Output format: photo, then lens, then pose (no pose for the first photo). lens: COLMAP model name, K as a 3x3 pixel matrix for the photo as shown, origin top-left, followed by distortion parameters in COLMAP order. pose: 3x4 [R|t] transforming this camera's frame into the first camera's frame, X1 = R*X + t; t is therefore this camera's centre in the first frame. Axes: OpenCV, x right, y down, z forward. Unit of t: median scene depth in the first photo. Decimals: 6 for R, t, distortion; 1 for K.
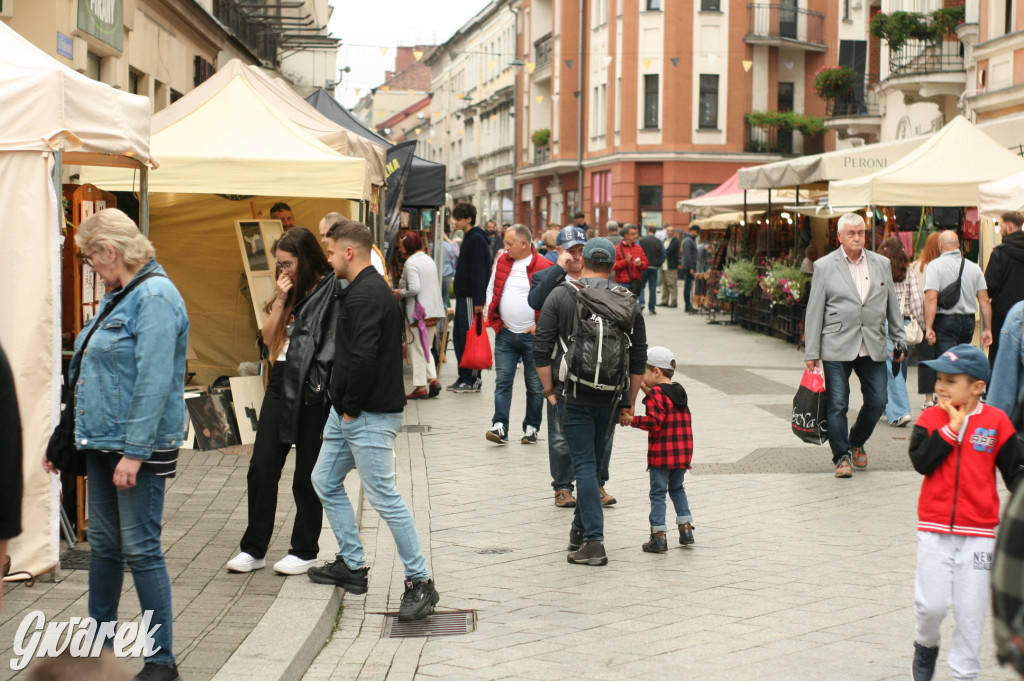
lens RADIAL K [[2289.9, 0, 512.0], [0, 2289.9, 340.5], [0, 0, 1]] dist [-0.058322, -0.099345]
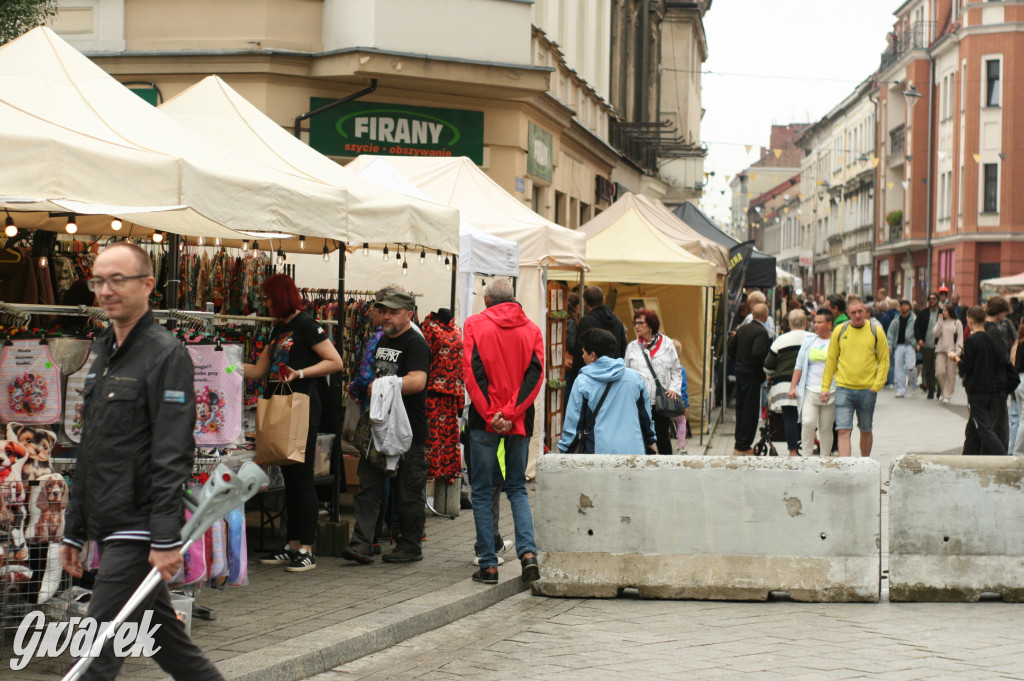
lens RADIAL K [[2289.9, 0, 512.0], [0, 2289.9, 340.5], [0, 0, 1]] dist [-0.058322, -0.099345]
pose [[0.986445, 0.008758, -0.163856, 0.012192], [-0.013725, 0.999479, -0.029206, 0.004961], [0.163515, 0.031059, 0.986052, -0.117762]]
